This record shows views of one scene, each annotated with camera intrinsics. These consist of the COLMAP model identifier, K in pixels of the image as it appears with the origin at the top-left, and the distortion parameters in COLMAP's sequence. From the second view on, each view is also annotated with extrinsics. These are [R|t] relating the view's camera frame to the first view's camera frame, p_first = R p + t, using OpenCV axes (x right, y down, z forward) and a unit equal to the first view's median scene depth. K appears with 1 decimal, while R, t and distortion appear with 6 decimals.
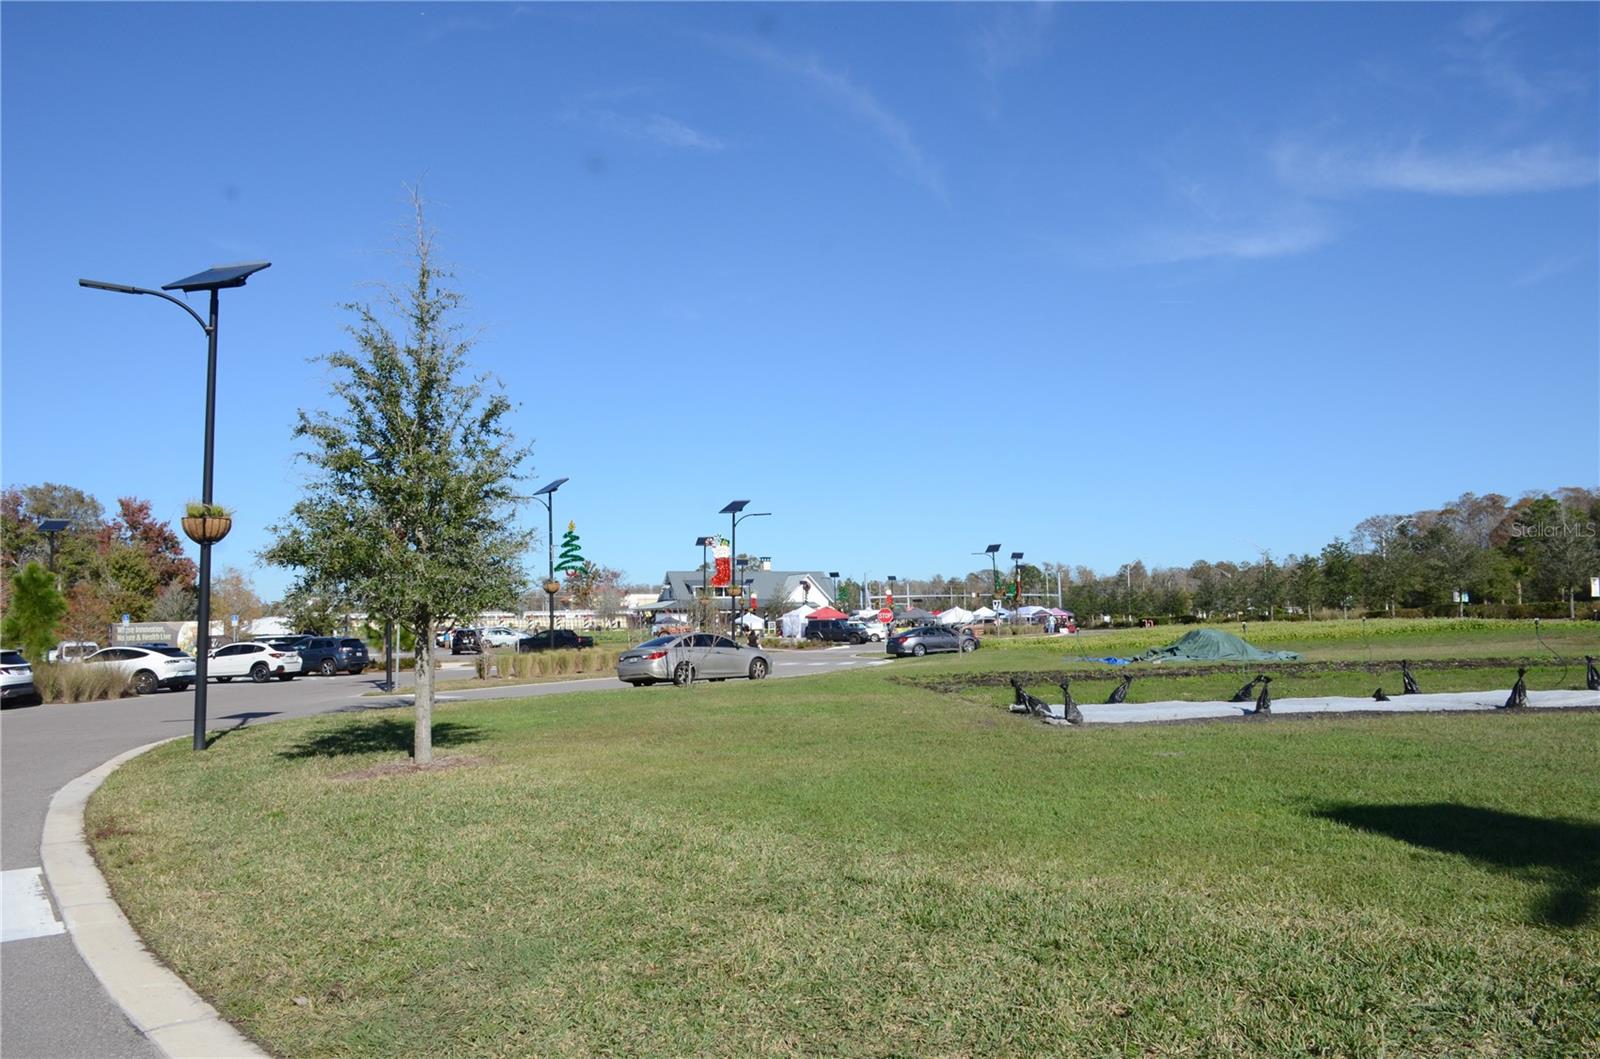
lens RADIAL K [[1232.0, 0, 800.0], [0, 1232.0, 570.7], [0, 0, 1]] dist [-0.019125, -0.005681]
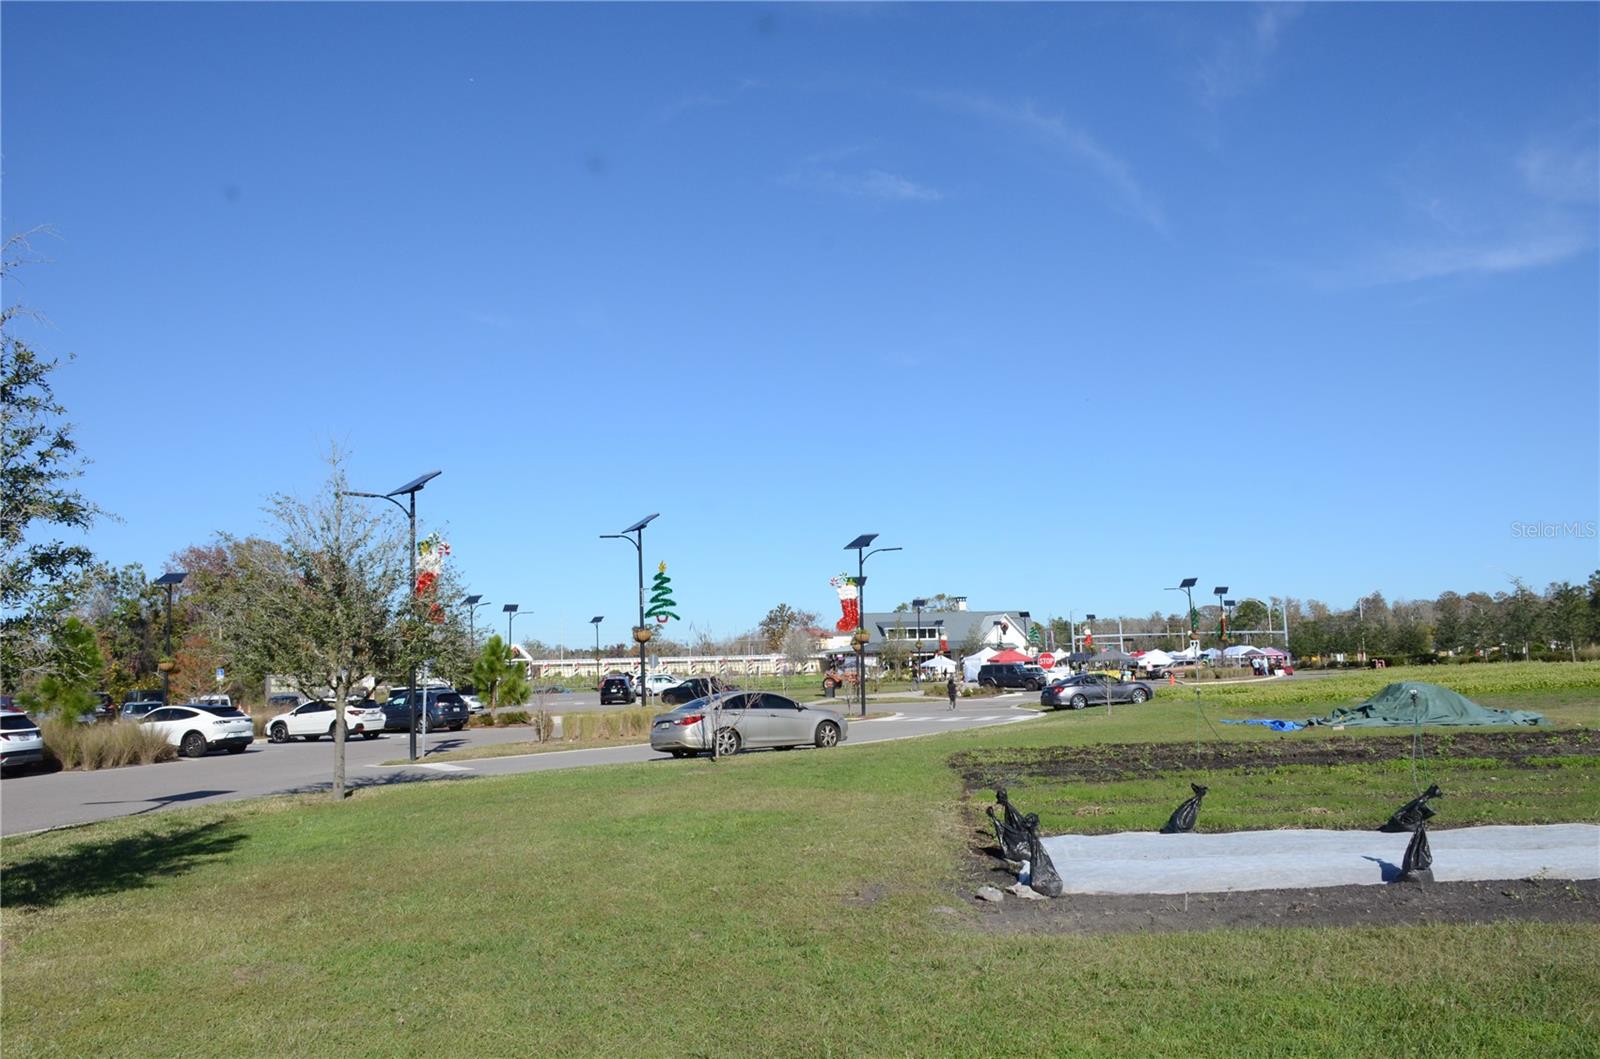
lens RADIAL K [[1232.0, 0, 800.0], [0, 1232.0, 570.7], [0, 0, 1]] dist [-0.019125, -0.005681]
pose [[0.984794, -0.021786, -0.172353, 0.054725], [0.016044, 0.999271, -0.034638, -0.000606], [0.172982, 0.031346, 0.984426, 0.112765]]
